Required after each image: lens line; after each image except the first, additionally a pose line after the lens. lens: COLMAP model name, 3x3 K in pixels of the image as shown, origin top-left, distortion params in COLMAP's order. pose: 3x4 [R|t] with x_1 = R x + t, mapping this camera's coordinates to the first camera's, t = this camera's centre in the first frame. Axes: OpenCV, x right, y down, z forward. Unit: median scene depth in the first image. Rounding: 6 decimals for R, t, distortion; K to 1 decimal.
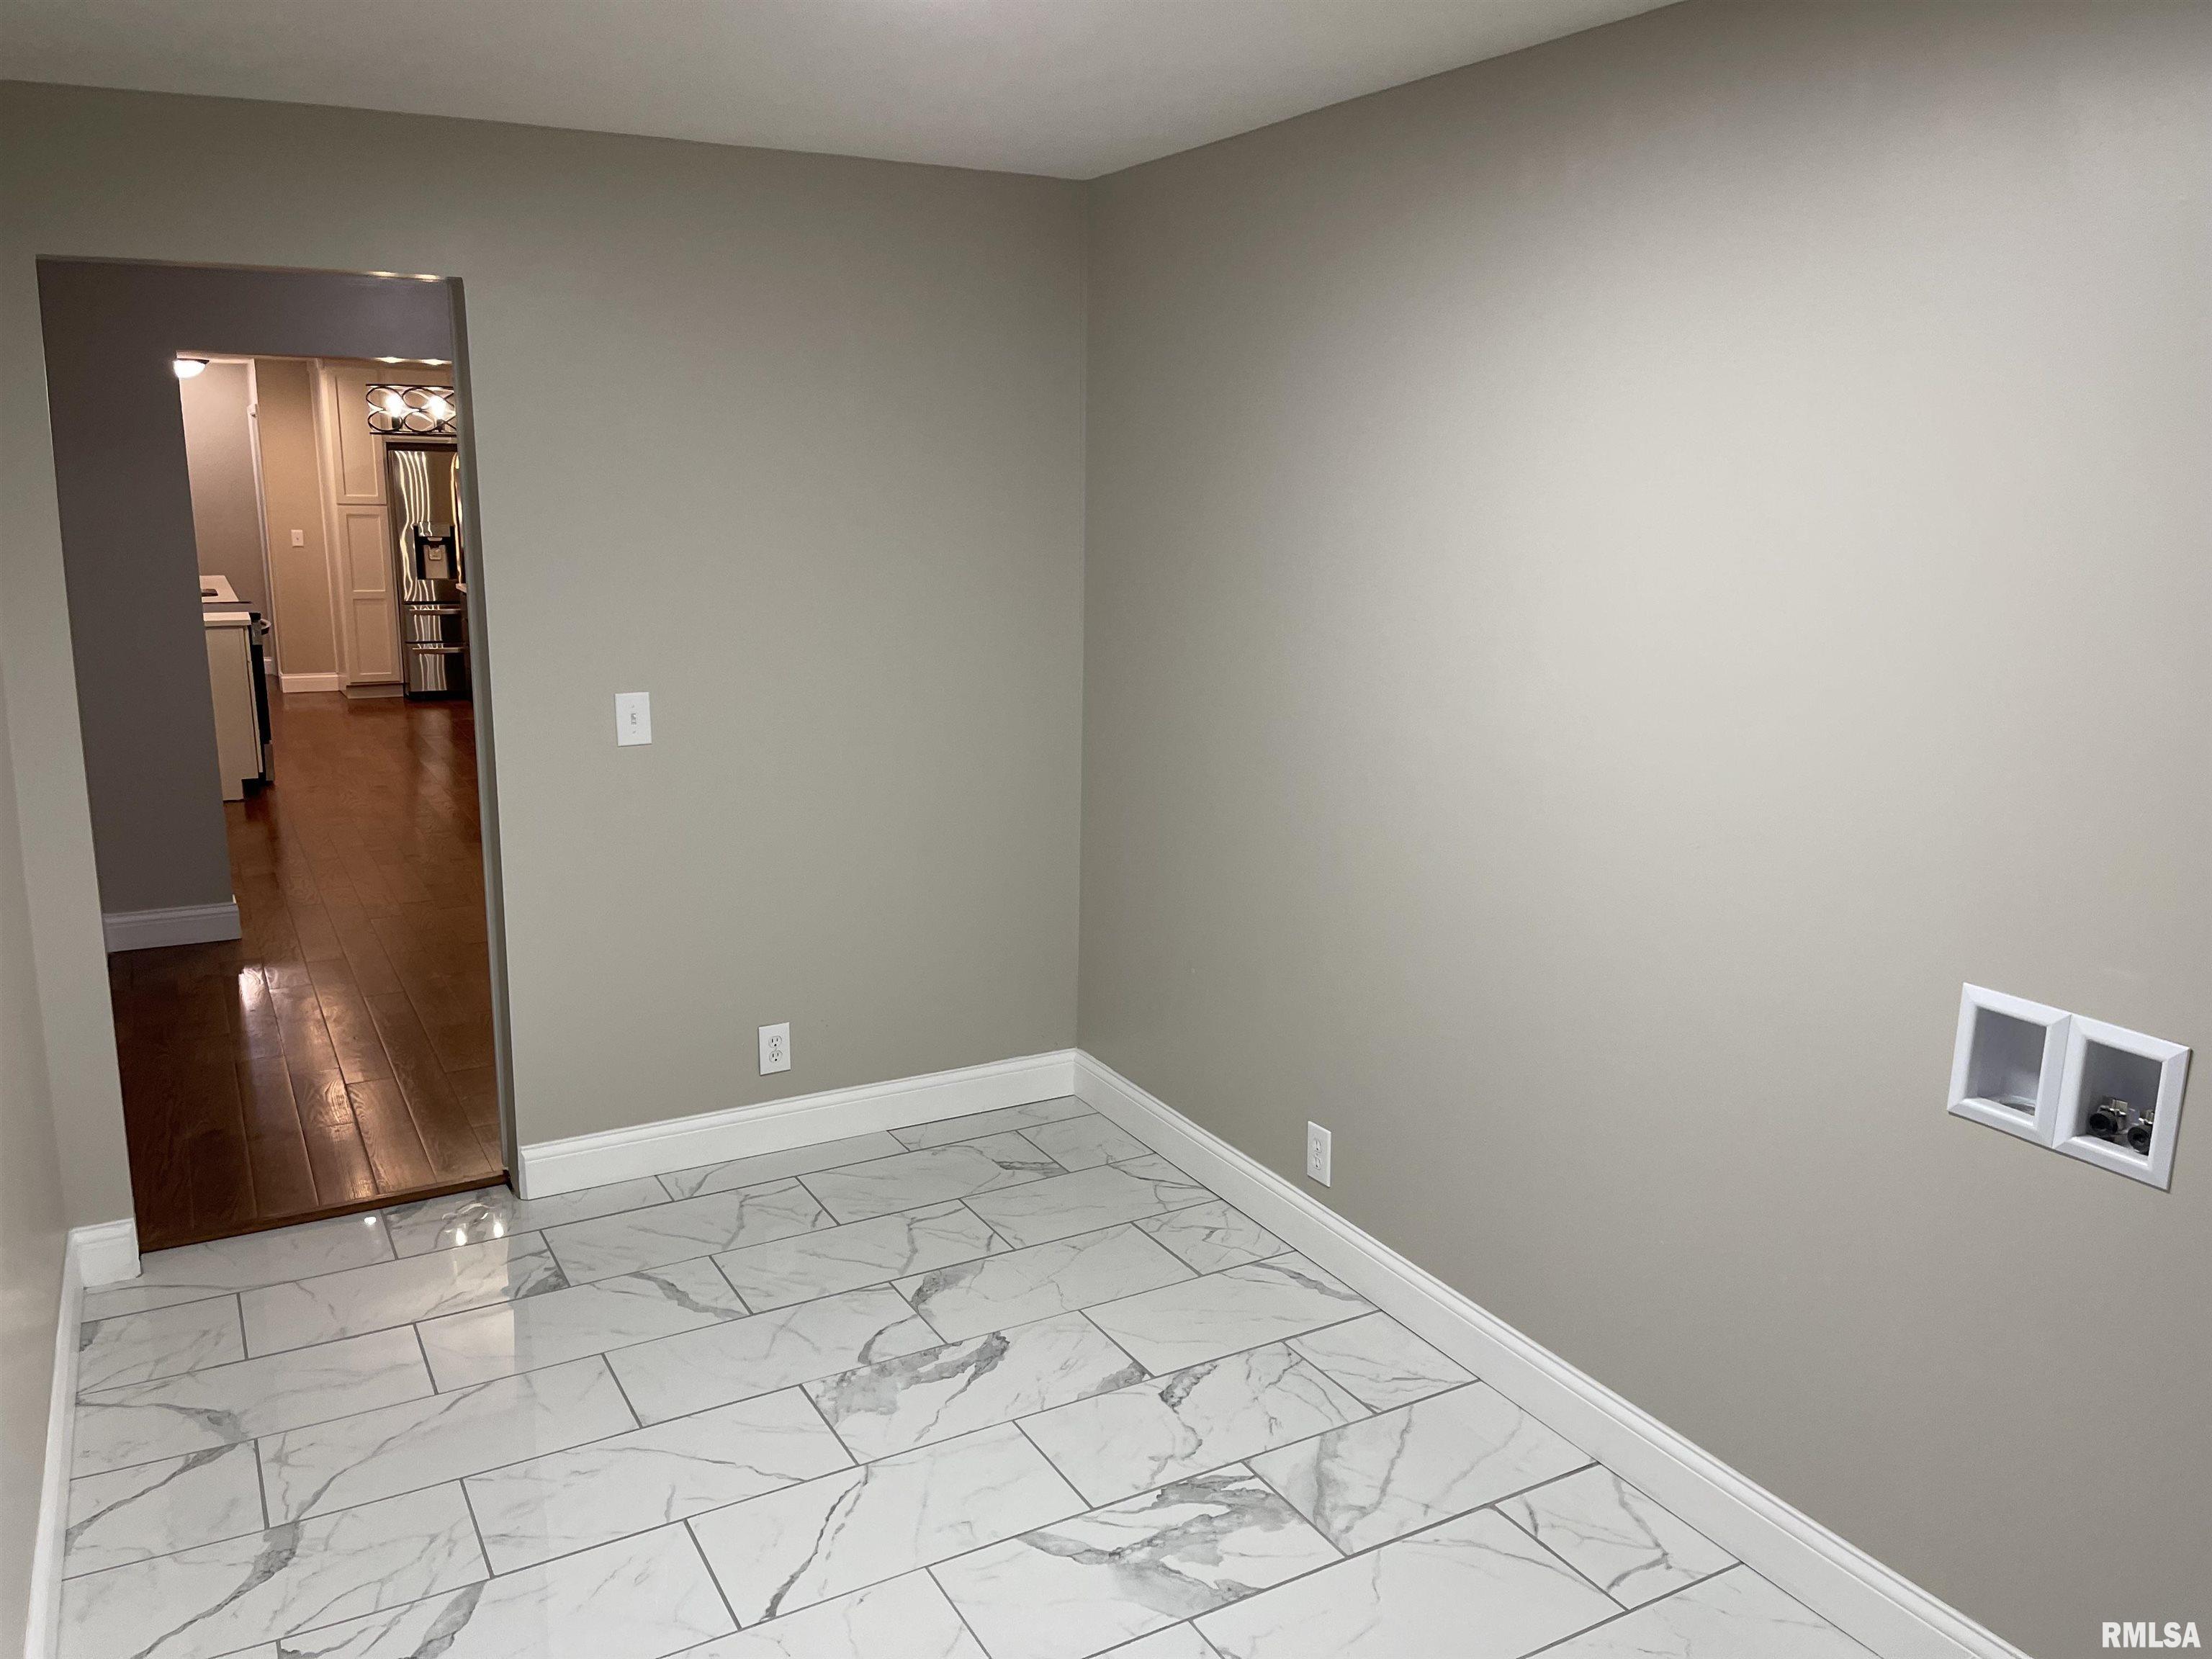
lens RADIAL K [[1670.0, 0, 1114.0], [0, 1670.0, 839.1], [0, 0, 1]] dist [0.072411, -0.082694]
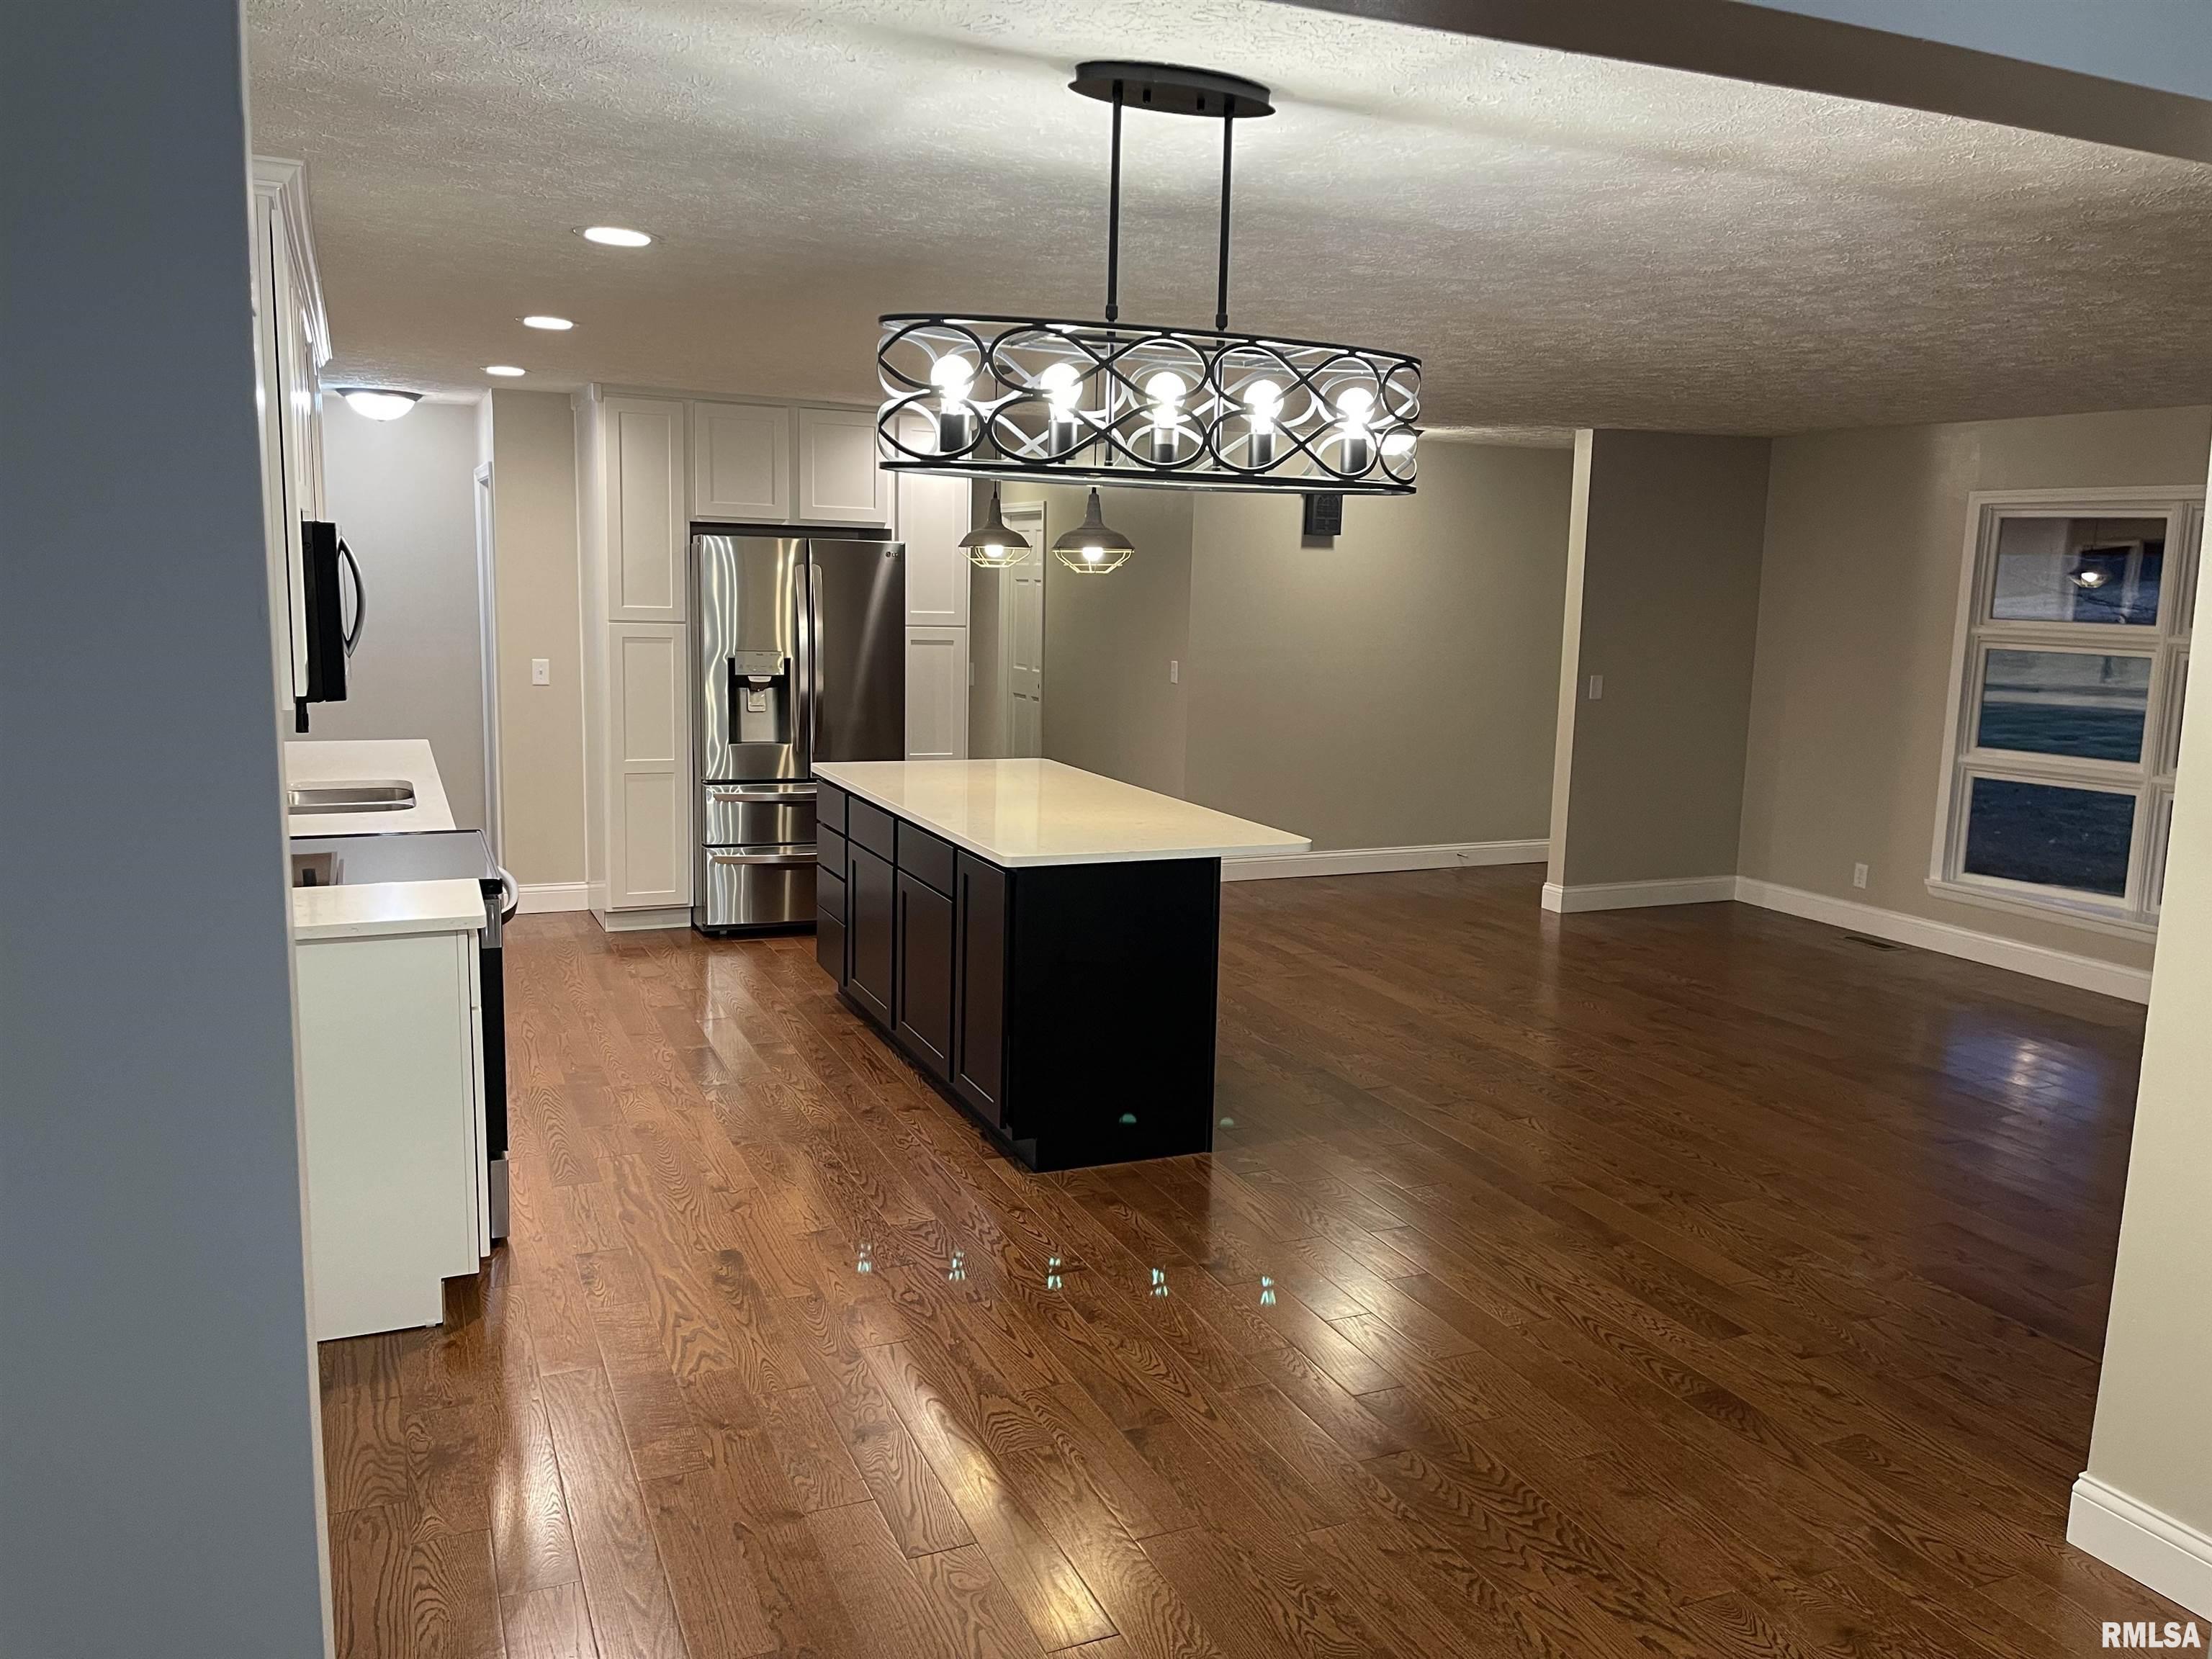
lens RADIAL K [[1670.0, 0, 1103.8], [0, 1670.0, 815.5], [0, 0, 1]] dist [0.072411, -0.082694]
pose [[0.995414, 0.022413, -0.093003, -0.227108], [-0.028846, 0.997240, -0.068412, -0.092952], [0.091213, 0.070781, 0.993313, 0.424387]]
